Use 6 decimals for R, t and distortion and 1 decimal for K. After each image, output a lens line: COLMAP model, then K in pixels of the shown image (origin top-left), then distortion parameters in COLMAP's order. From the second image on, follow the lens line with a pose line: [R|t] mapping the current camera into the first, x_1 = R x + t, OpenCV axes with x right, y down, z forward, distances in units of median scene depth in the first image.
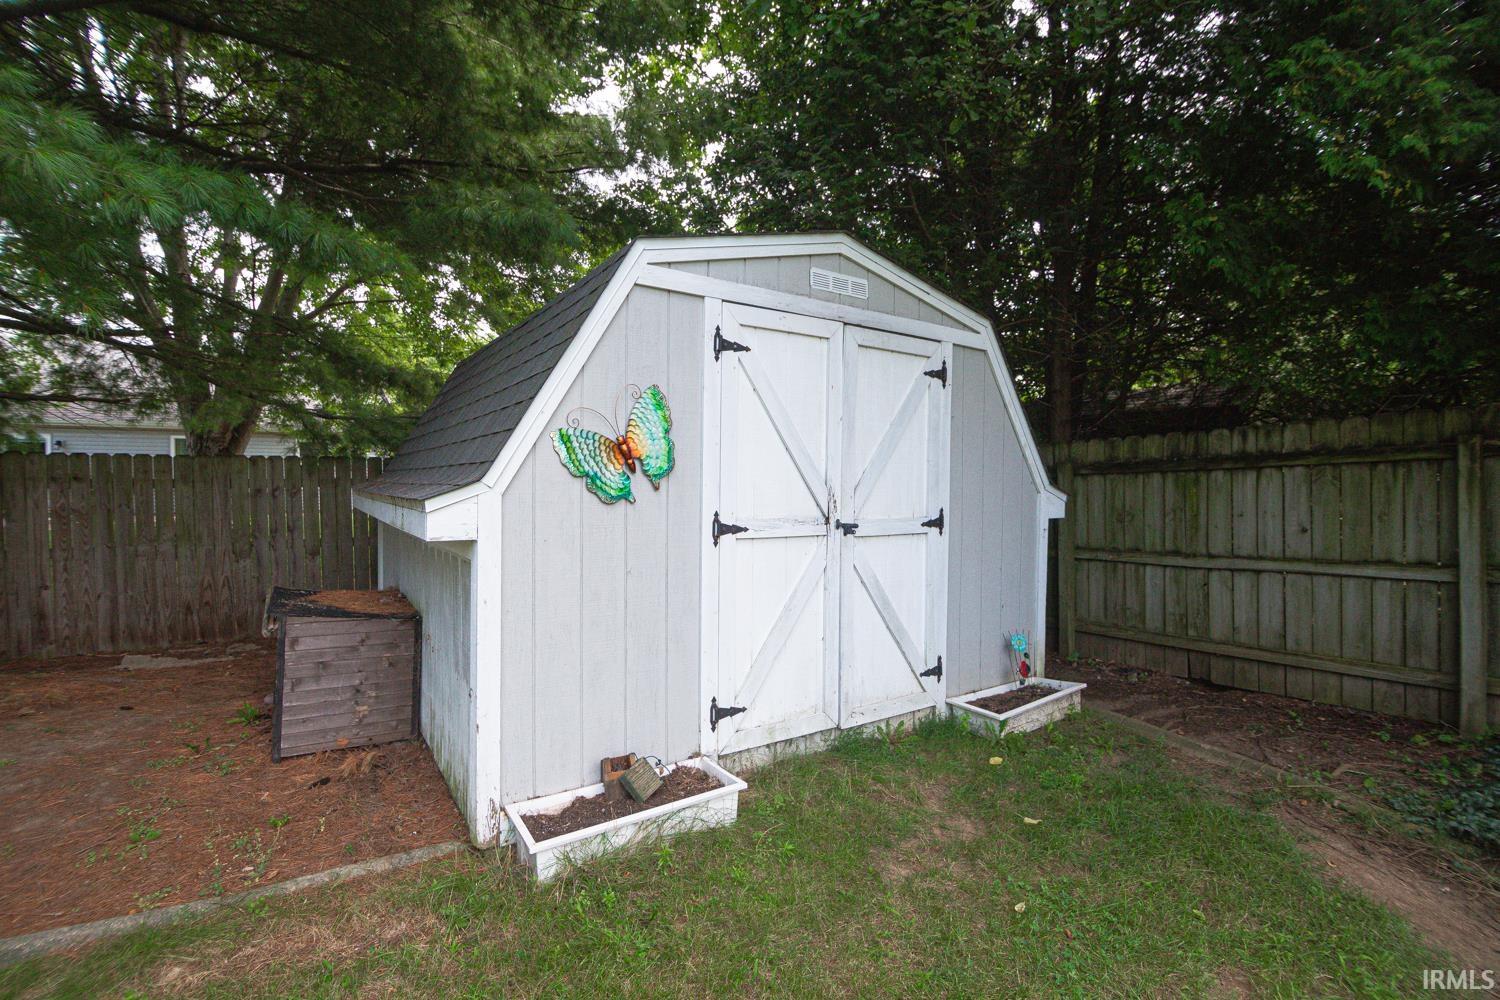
lens RADIAL K [[679.1, 0, 748.6], [0, 679.1, 492.9], [0, 0, 1]] dist [-0.008803, -0.004841]
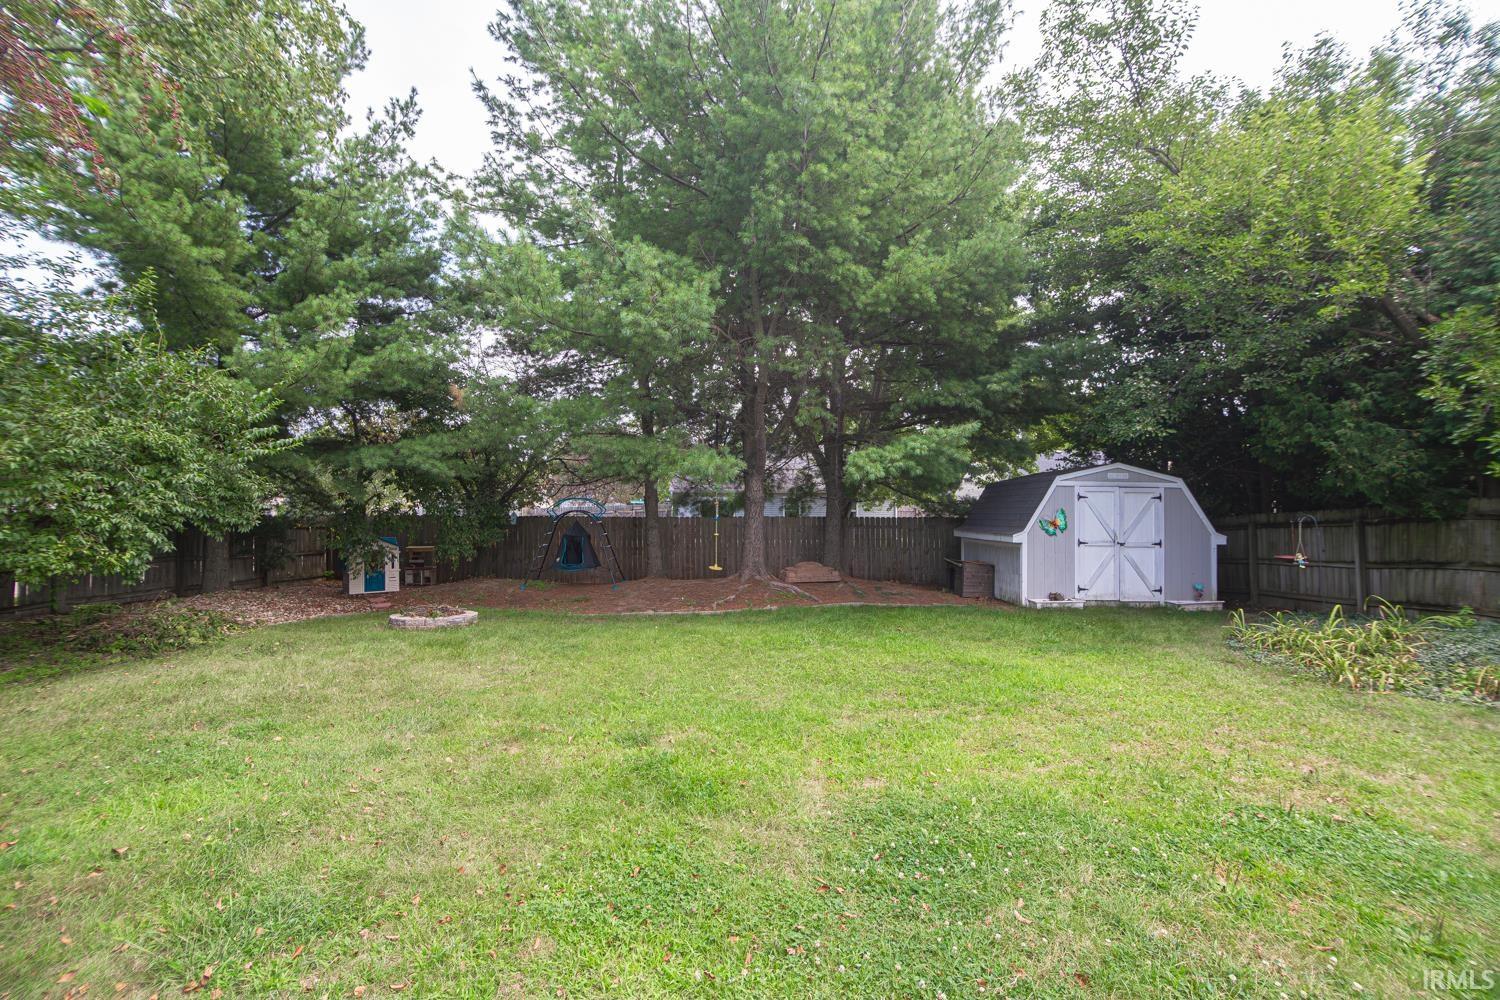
lens RADIAL K [[679.1, 0, 746.3], [0, 679.1, 490.7], [0, 0, 1]] dist [-0.008803, -0.004841]
pose [[0.830592, -0.017734, -0.556599, 0.473365], [-0.010477, 0.998818, -0.047458, -0.037966], [0.556783, 0.045250, 0.829425, -2.934308]]
